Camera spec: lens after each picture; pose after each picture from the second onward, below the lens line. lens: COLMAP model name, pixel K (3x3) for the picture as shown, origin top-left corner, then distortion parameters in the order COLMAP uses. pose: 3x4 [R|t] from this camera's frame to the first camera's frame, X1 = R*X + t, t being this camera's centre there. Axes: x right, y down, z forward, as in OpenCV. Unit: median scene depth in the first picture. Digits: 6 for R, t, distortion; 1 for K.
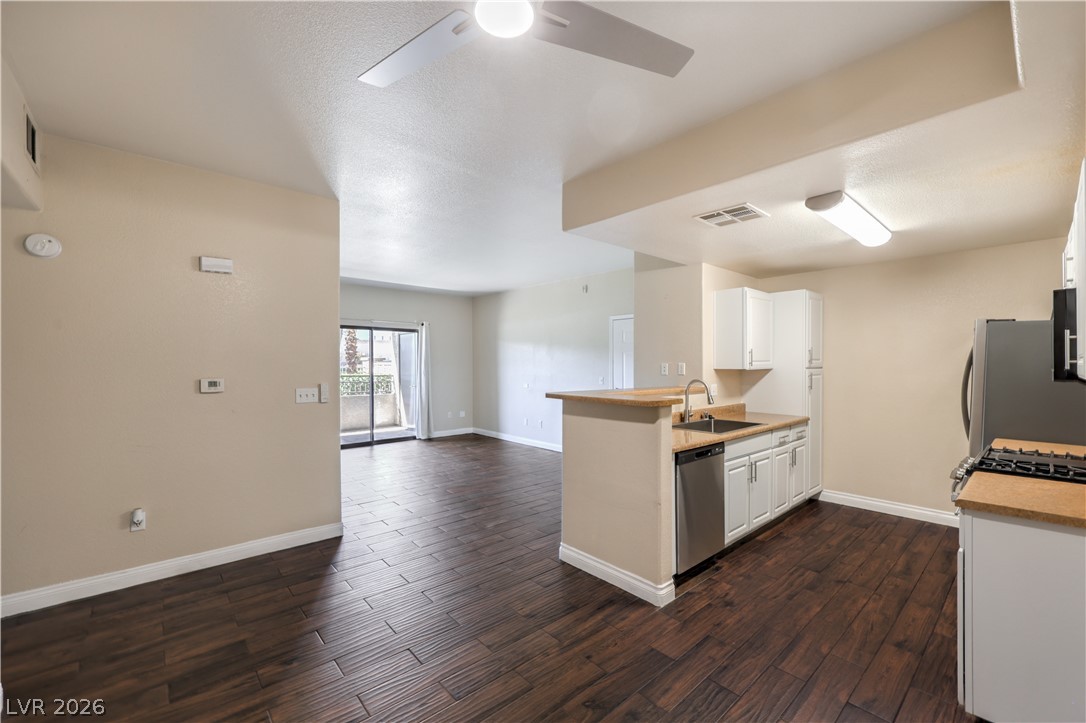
lens RADIAL K [[444.9, 0, 541.1], [0, 444.9, 368.4], [0, 0, 1]] dist [-0.002009, -0.000134]
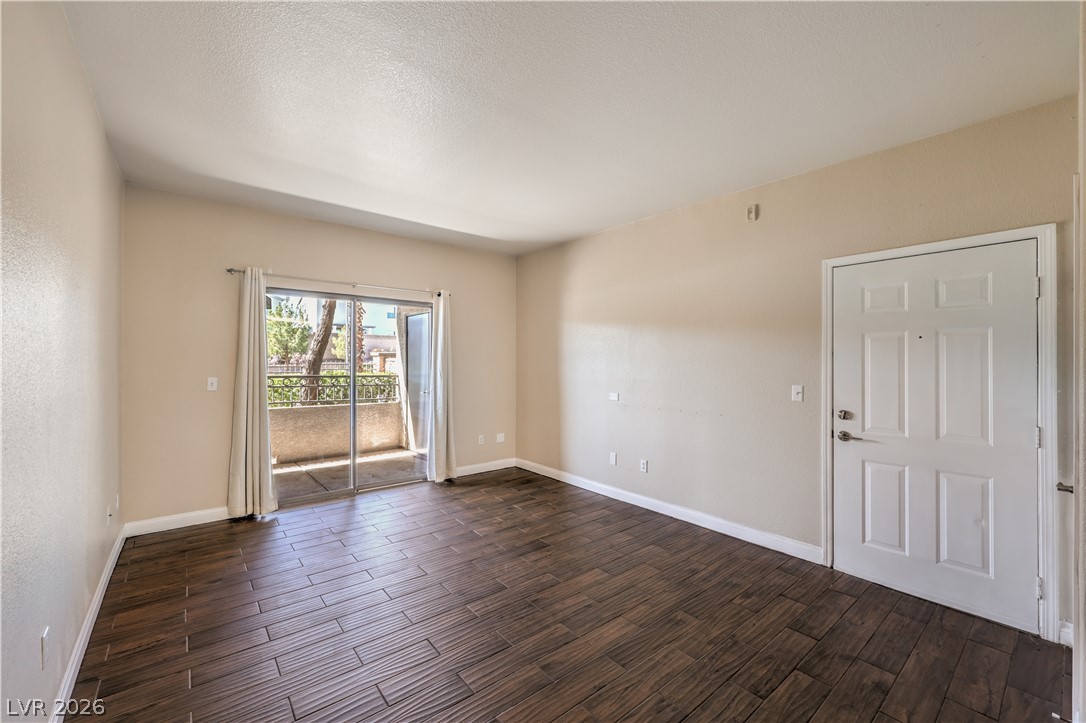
lens RADIAL K [[439.1, 0, 543.0], [0, 439.1, 361.5], [0, 0, 1]] dist [0.001242, 0.000313]
pose [[0.999323, 0.005857, -0.036315, -0.110592], [-0.006238, 0.999927, -0.010380, -0.000501], [0.036252, 0.010600, 0.999286, 0.438969]]
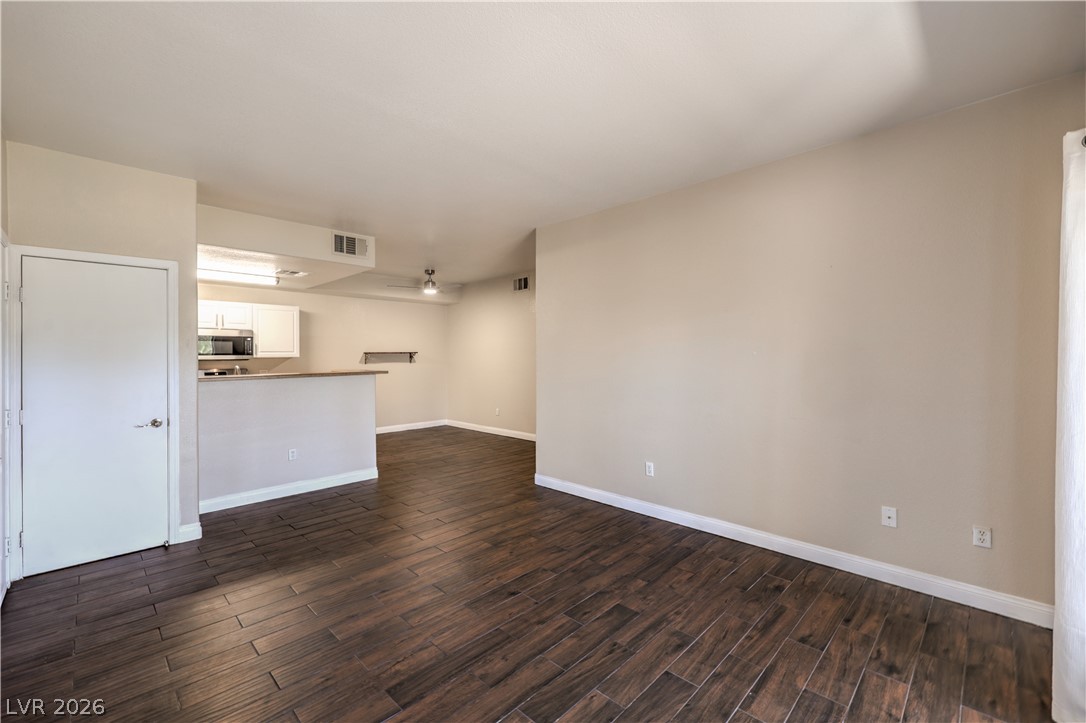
lens RADIAL K [[455.7, 0, 540.3], [0, 455.7, 357.1], [0, 0, 1]] dist [-0.001971, -0.000130]
pose [[-0.998229, 0.004388, -0.059326, -0.189468], [0.003518, 0.999885, 0.014759, -0.007008], [0.059384, 0.014524, -0.998130, 1.148431]]
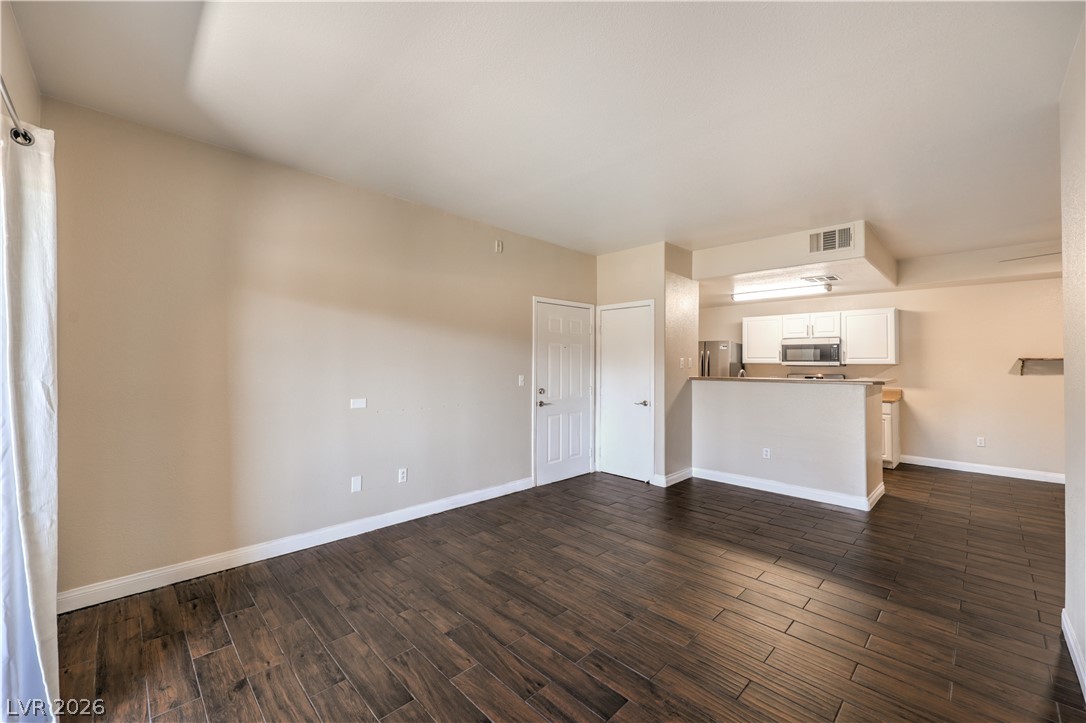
lens RADIAL K [[429.8, 0, 543.0], [0, 429.8, 361.5], [0, 0, 1]] dist [-0.004996, -0.000117]
pose [[-0.047051, 0.000773, 0.998892, -0.500277], [0.005388, 0.999985, -0.000520, -0.002802], [-0.998878, 0.005358, -0.047055, 0.869940]]
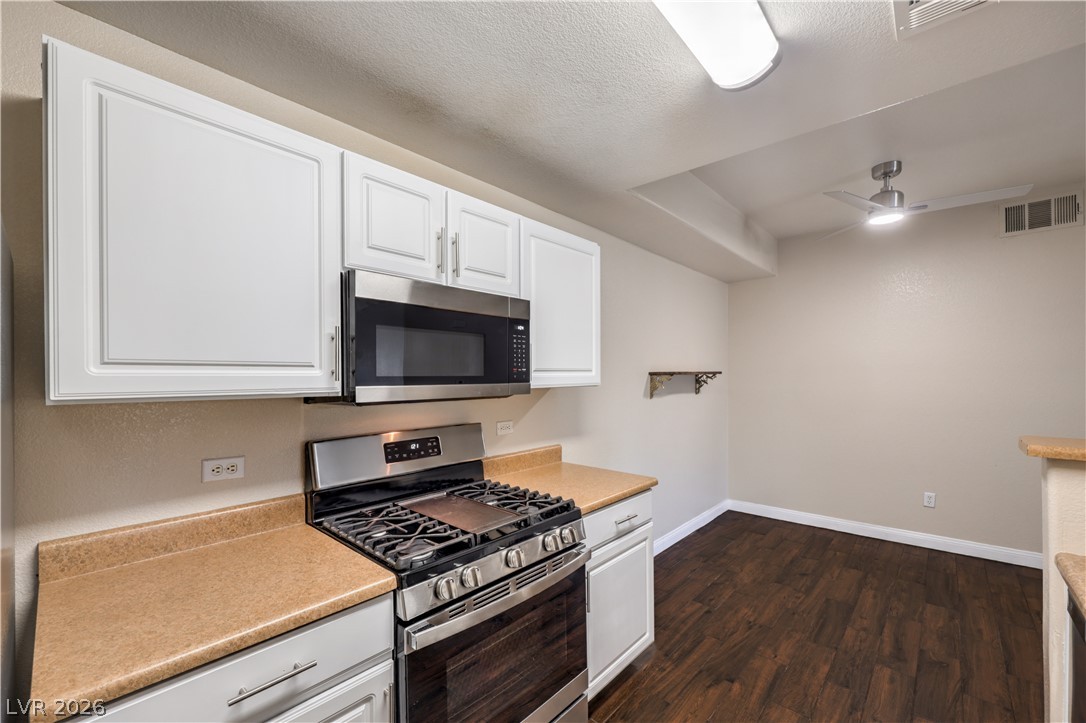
lens RADIAL K [[444.2, 0, 536.7], [0, 444.2, 378.2], [0, 0, 1]] dist [-0.000695, -0.000027]
pose [[-0.994529, 0.008183, -0.104141, 0.323178], [0.006698, 0.999871, 0.014594, -0.005267], [0.104247, 0.013817, -0.994455, 0.512526]]
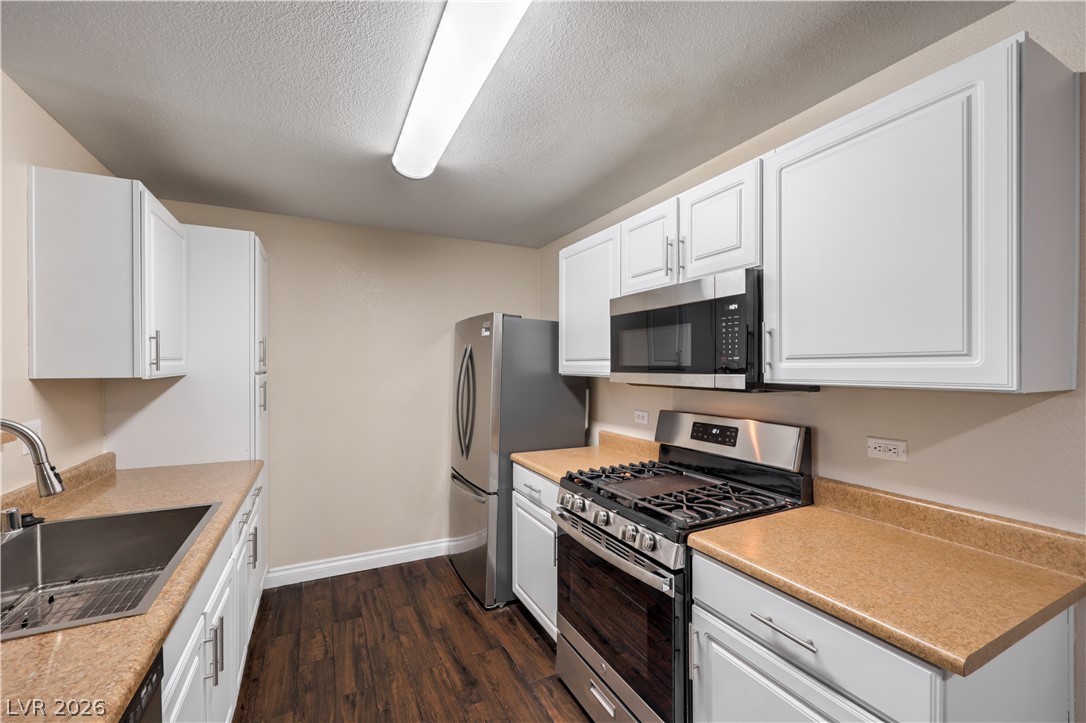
lens RADIAL K [[444.9, 0, 541.1], [0, 444.9, 368.4], [0, 0, 1]] dist [-0.002009, -0.000134]
pose [[0.259389, -0.001556, 0.965772, 0.086330], [0.006400, 0.999980, -0.000108, -0.002358], [-0.965752, 0.006209, 0.259394, 0.295280]]
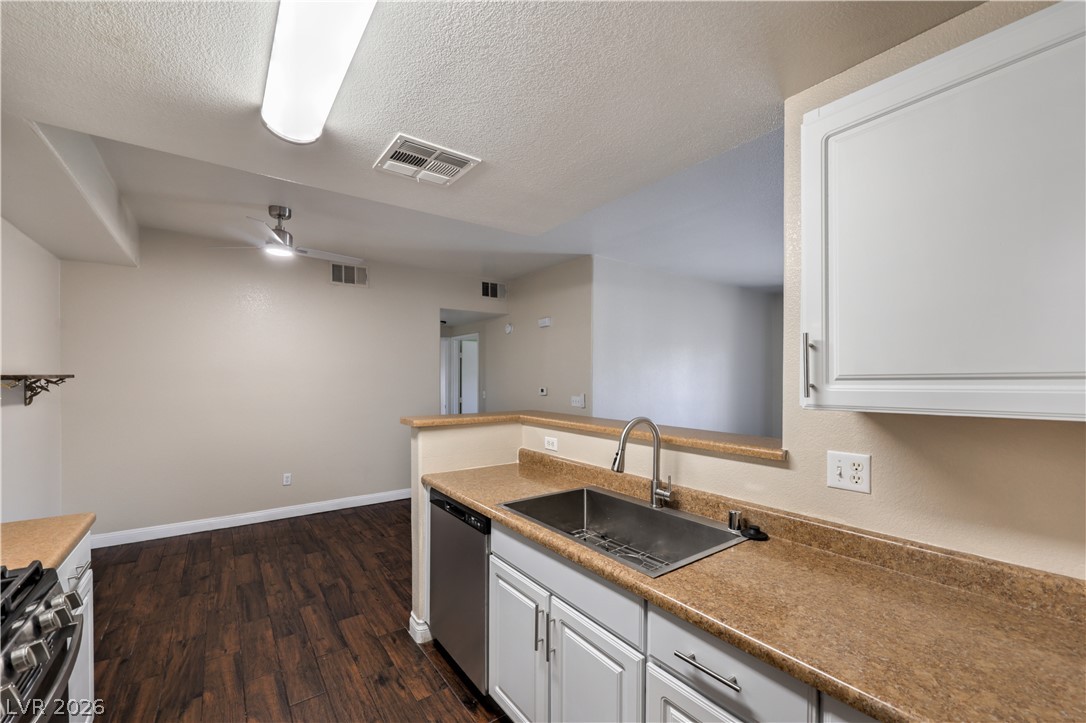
lens RADIAL K [[447.5, 0, 546.1], [0, 447.5, 382.8], [0, 0, 1]] dist [-0.000443, 0.000070]
pose [[-0.089563, 0.012638, -0.995901, 0.425775], [-0.013945, 0.999806, 0.013942, -0.008592], [0.995884, 0.015137, -0.089370, 0.484029]]
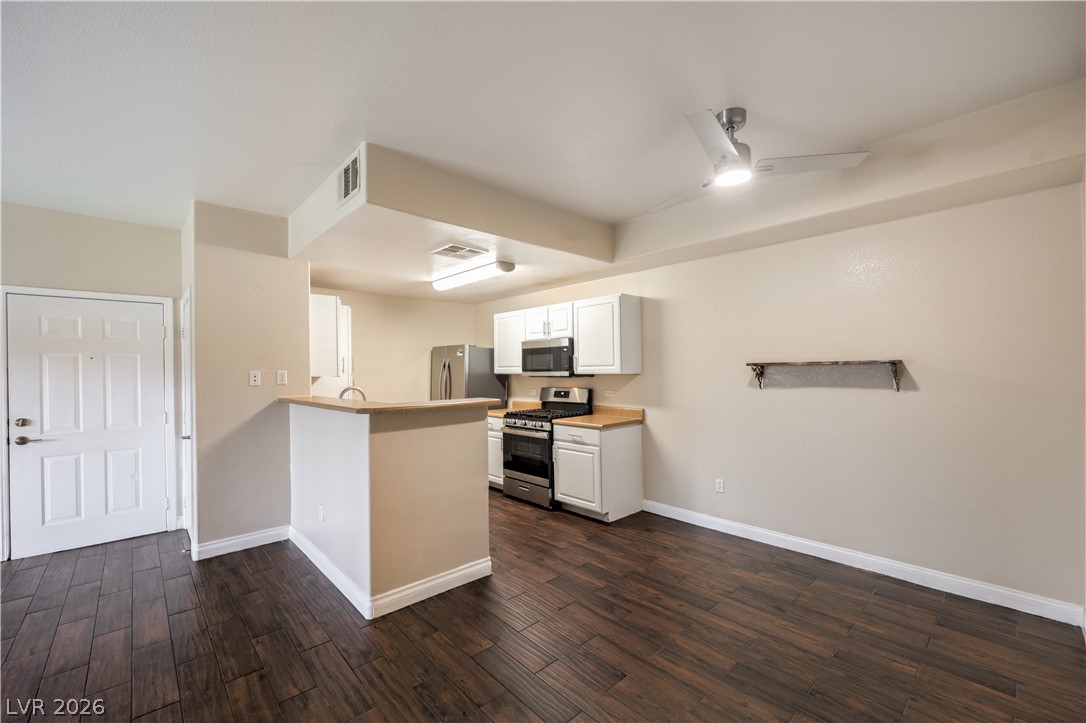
lens RADIAL K [[444.9, 0, 541.1], [0, 444.9, 368.4], [0, 0, 1]] dist [-0.002009, -0.000134]
pose [[-0.015032, 0.004093, 0.999879, -0.325447], [0.020922, 0.999774, -0.003778, -0.001690], [-0.999668, 0.020863, -0.015115, 0.307217]]
